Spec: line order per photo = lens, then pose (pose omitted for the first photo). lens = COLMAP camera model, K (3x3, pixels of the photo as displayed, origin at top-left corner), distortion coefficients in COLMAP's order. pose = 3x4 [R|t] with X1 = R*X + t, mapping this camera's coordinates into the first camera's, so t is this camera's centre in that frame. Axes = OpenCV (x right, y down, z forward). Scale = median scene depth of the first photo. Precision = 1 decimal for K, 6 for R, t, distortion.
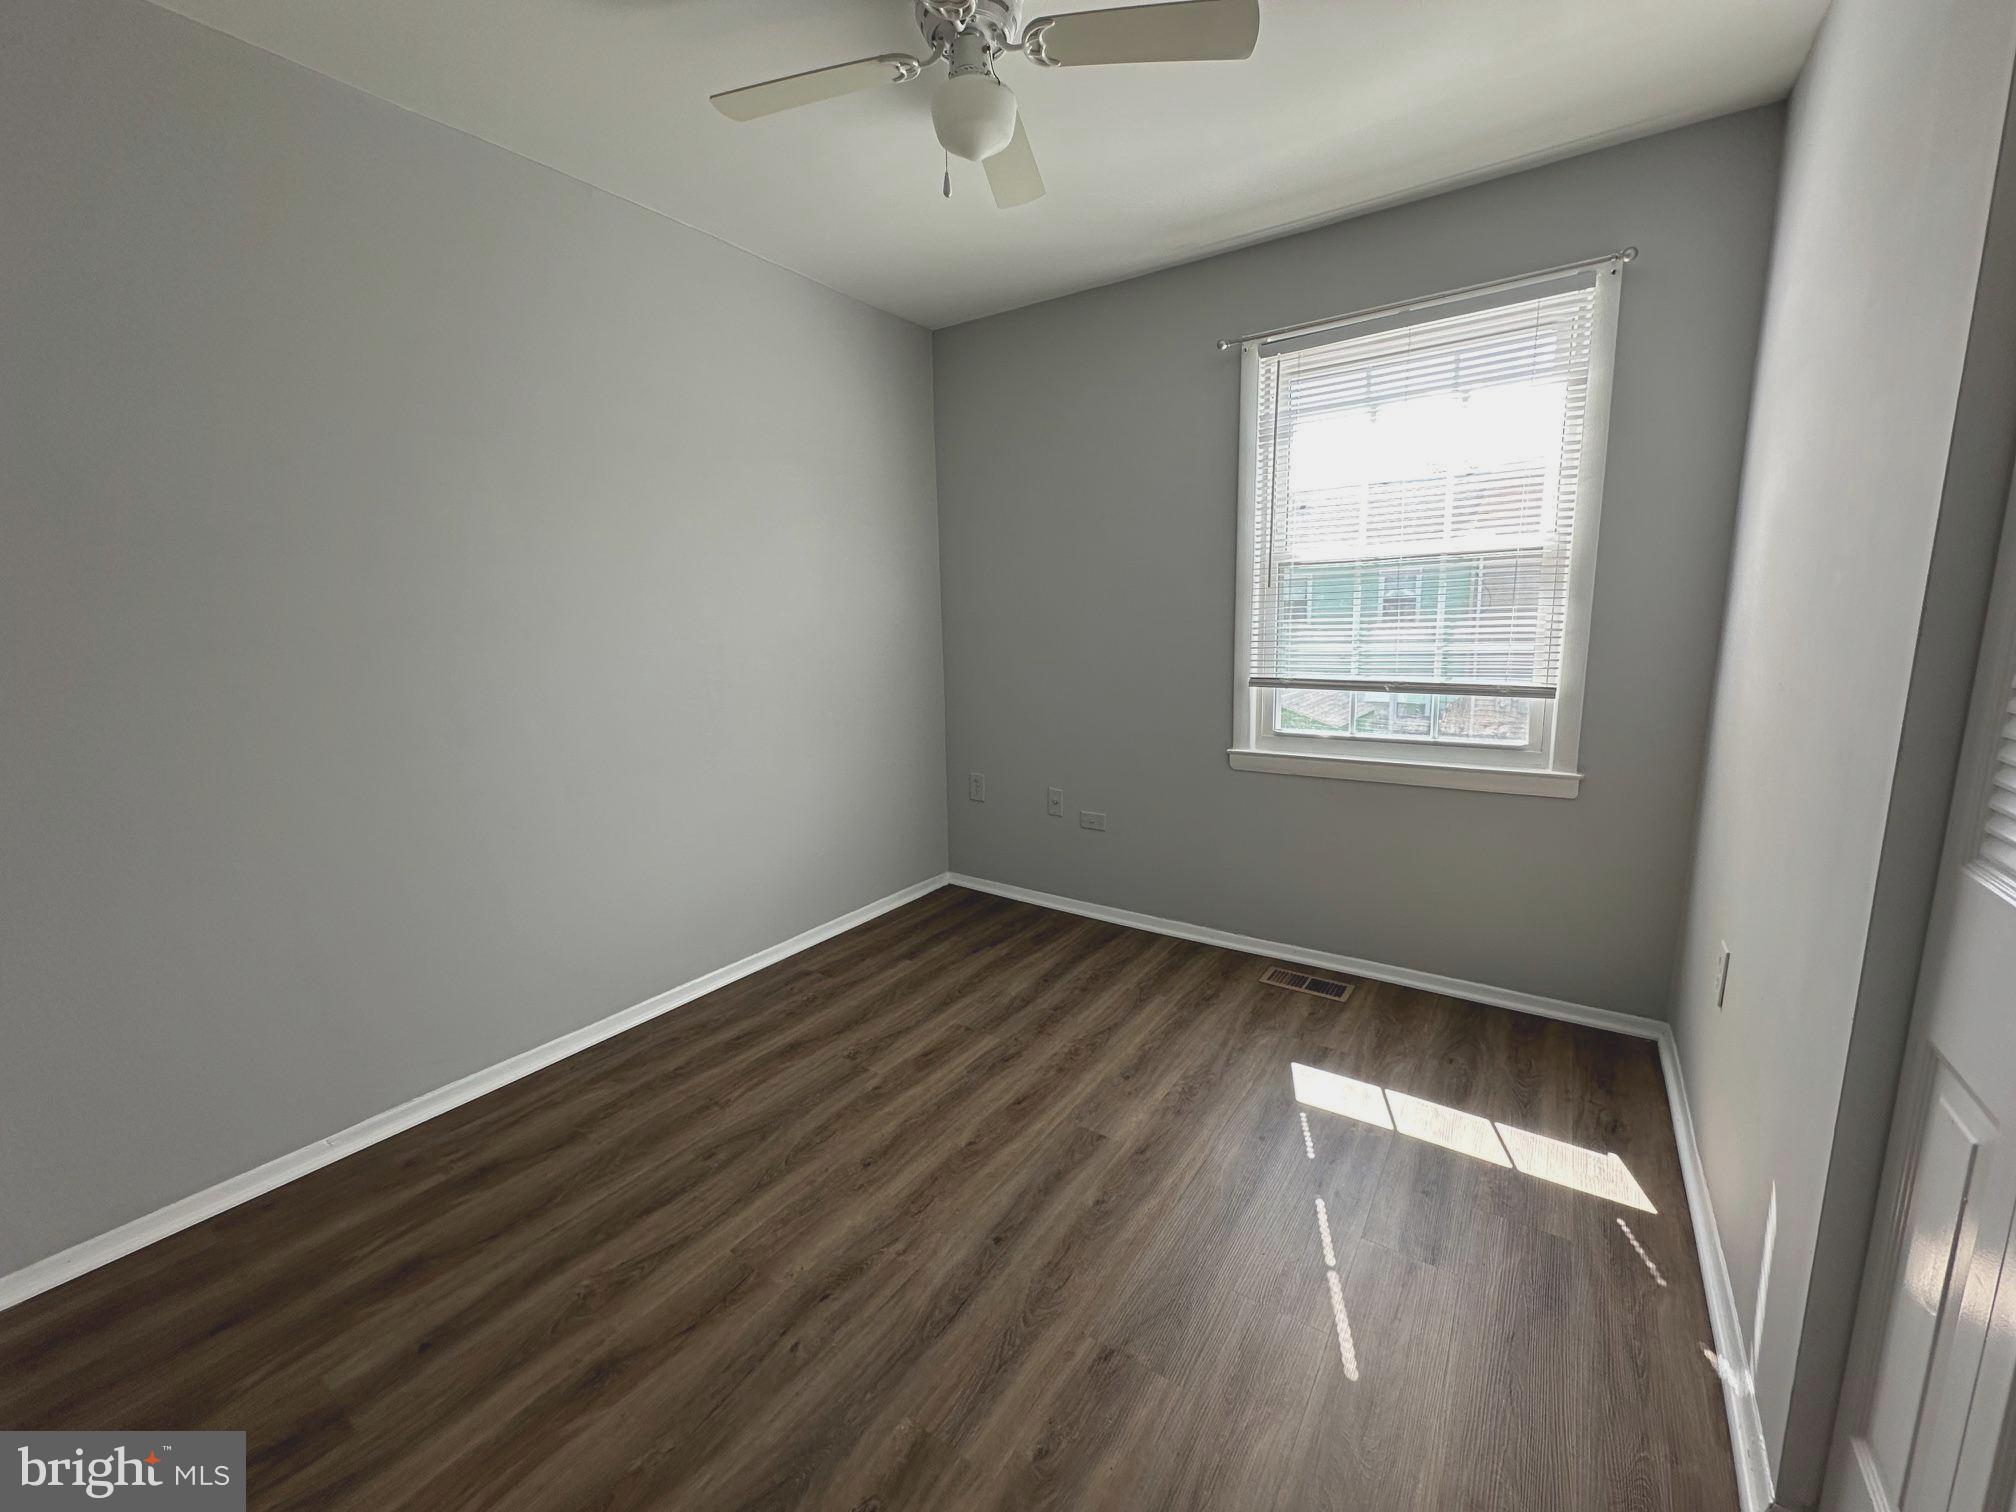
lens RADIAL K [[806.3, 0, 1009.3], [0, 806.3, 752.1], [0, 0, 1]] dist [-0.003249, 0.001111]
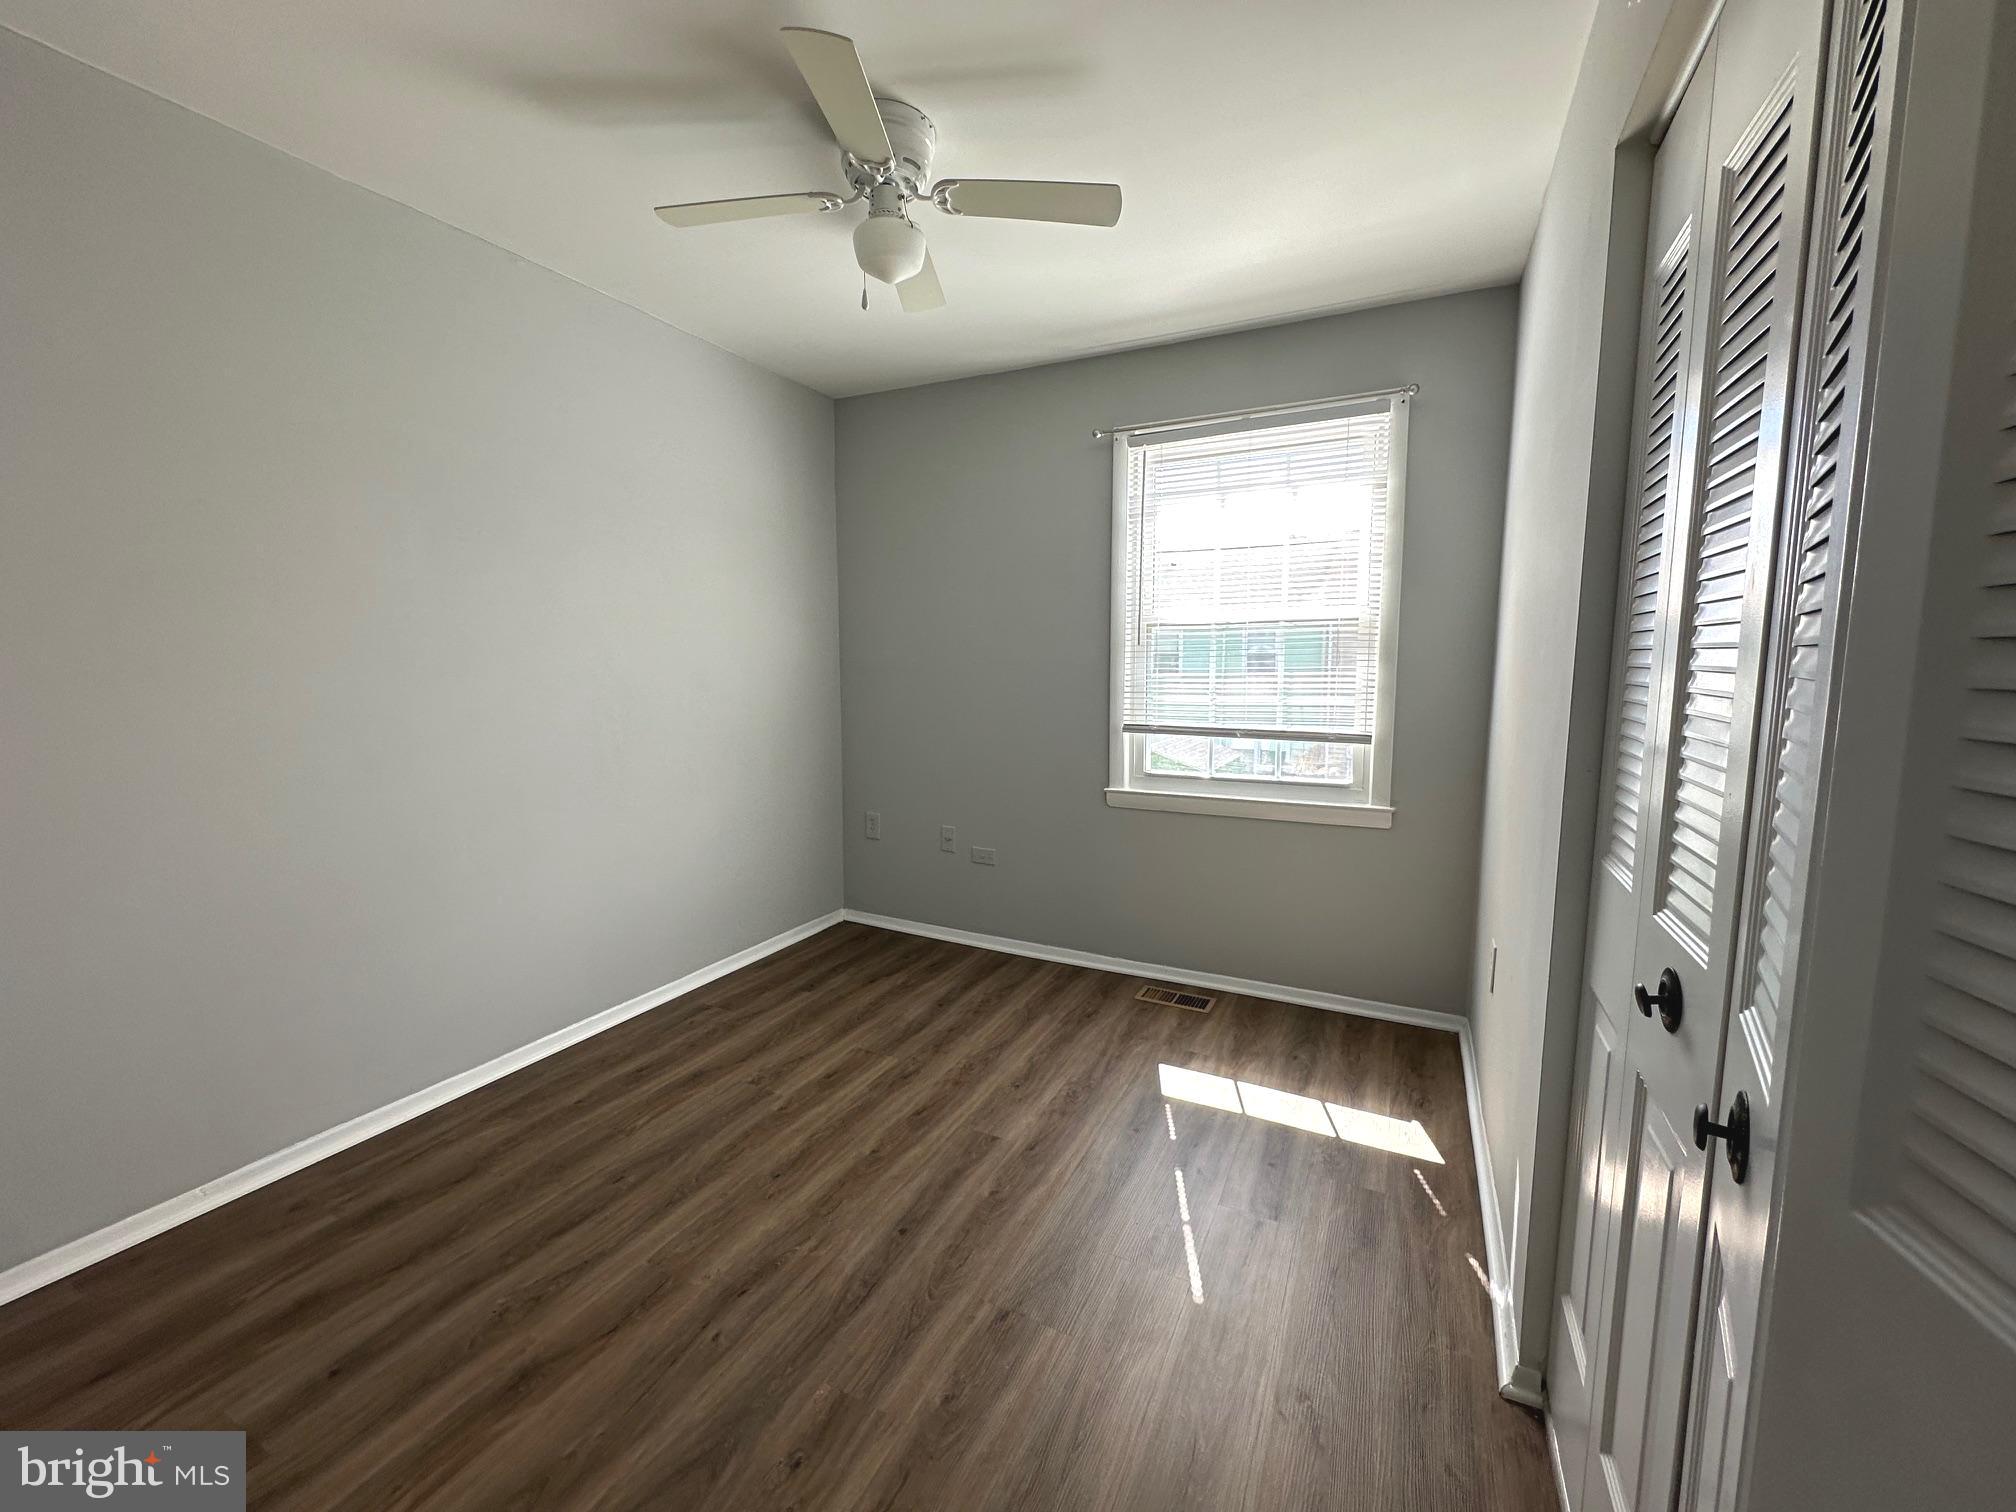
lens RADIAL K [[806.3, 0, 1012.6], [0, 806.3, 748.9], [0, 0, 1]] dist [-0.003249, 0.001111]
pose [[0.989160, 0.006777, 0.146684, -0.028769], [0.002129, 0.998168, -0.060473, 0.014877], [-0.146825, 0.060130, 0.987333, -0.129942]]
